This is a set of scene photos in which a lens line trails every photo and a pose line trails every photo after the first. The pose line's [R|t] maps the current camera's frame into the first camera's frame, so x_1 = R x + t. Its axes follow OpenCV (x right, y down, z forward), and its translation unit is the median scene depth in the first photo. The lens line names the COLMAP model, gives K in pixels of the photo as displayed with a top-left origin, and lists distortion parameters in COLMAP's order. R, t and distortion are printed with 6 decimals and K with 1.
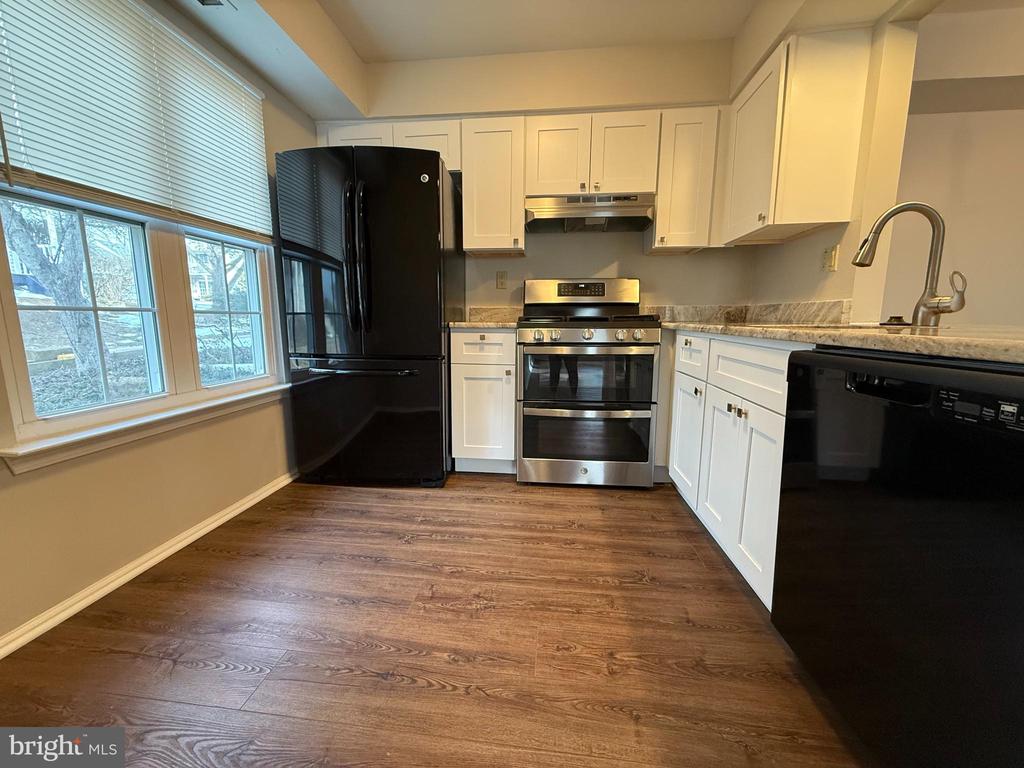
lens RADIAL K [[407.9, 0, 507.7], [0, 407.9, 382.9], [0, 0, 1]] dist [0.001138, -0.000347]
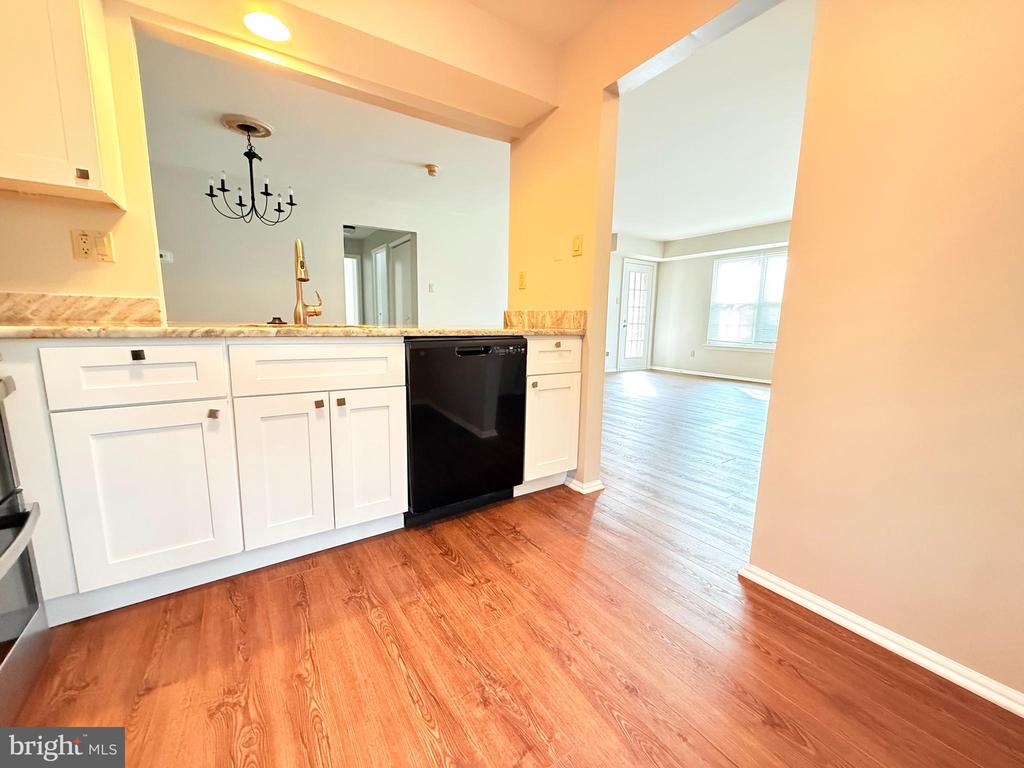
lens RADIAL K [[407.9, 0, 507.7], [0, 407.9, 382.9], [0, 0, 1]] dist [0.001138, -0.000347]
pose [[-0.641897, -0.128413, 0.755962, -0.387259], [0.102798, 0.962566, 0.250795, -0.141250], [-0.759869, 0.238696, -0.604668, 0.848768]]
